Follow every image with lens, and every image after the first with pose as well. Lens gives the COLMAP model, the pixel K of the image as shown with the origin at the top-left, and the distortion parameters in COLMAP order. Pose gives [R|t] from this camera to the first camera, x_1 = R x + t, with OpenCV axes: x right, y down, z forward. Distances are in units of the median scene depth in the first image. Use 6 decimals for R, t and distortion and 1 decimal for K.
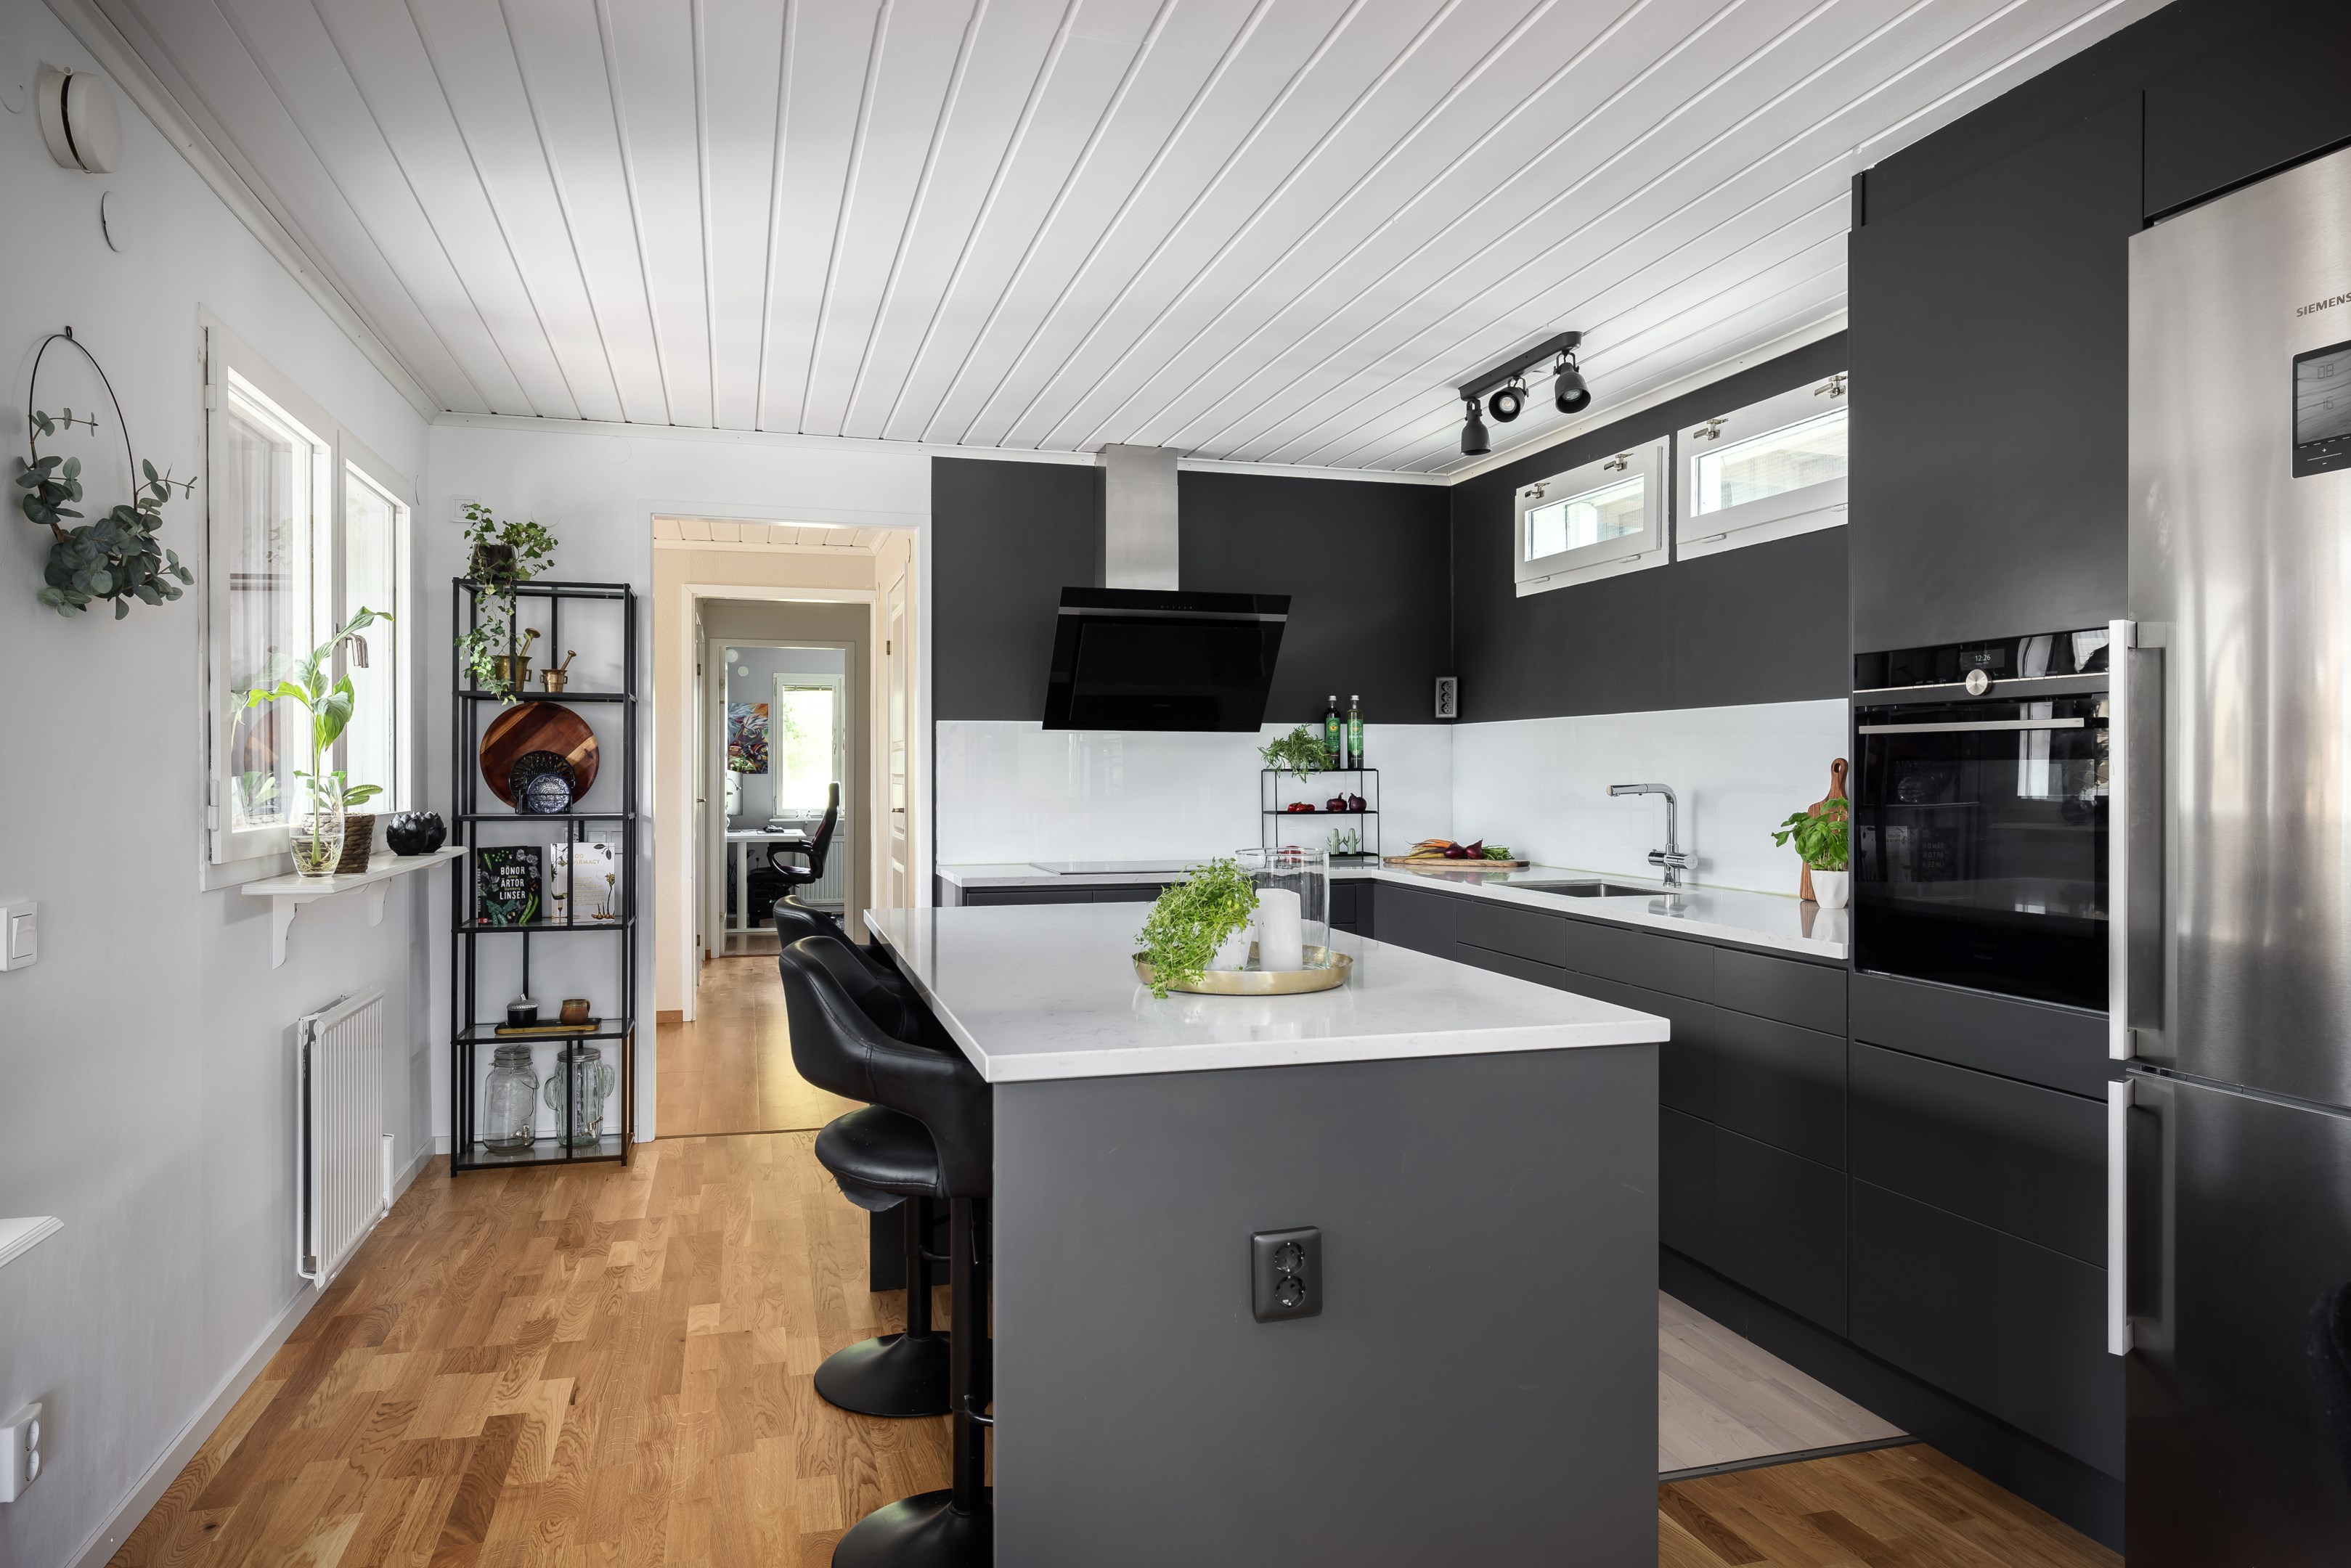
lens RADIAL K [[1464.5, 0, 1175.5], [0, 1464.5, 784.0], [0, 0, 1]] dist [-0.003642, 0.000469]
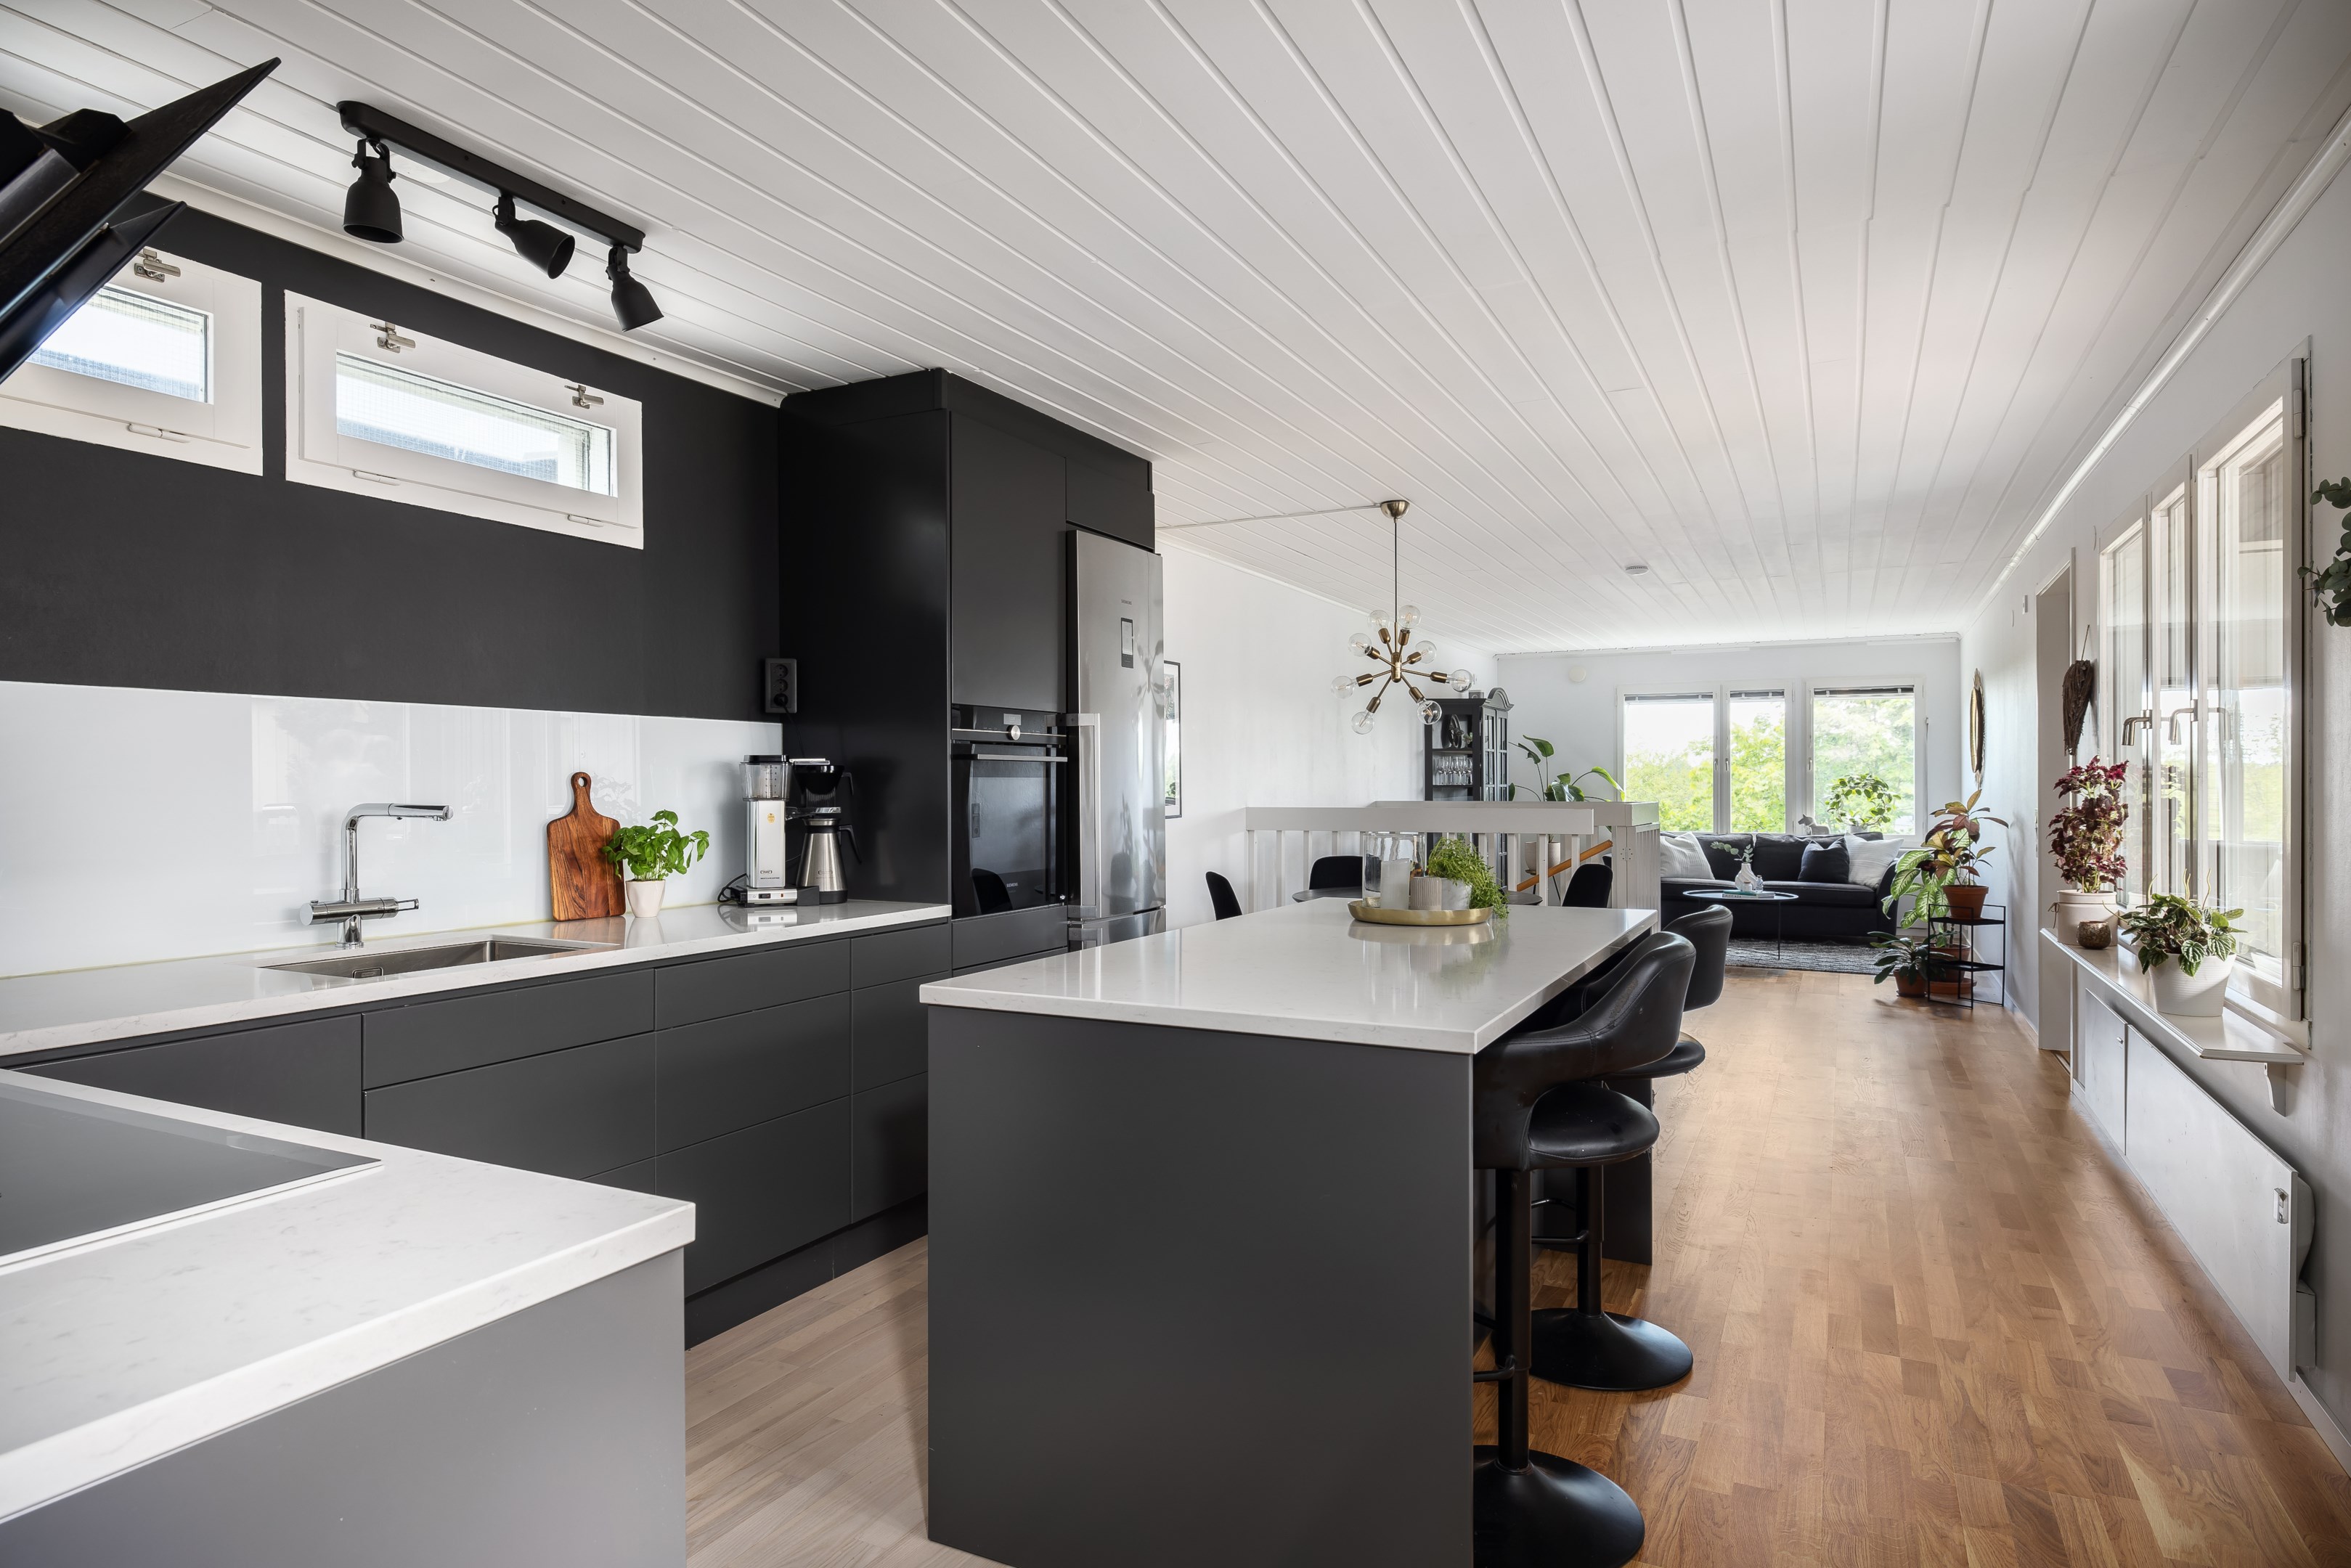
lens RADIAL K [[1322.2, 0, 1175.5], [0, 1322.2, 784.0], [0, 0, 1]] dist [0.000468, -0.000697]
pose [[-0.730590, 0.004174, 0.682804, -0.599017], [0.009913, 0.999941, 0.004494, -0.013160], [-0.682745, 0.010052, -0.730588, 1.831837]]
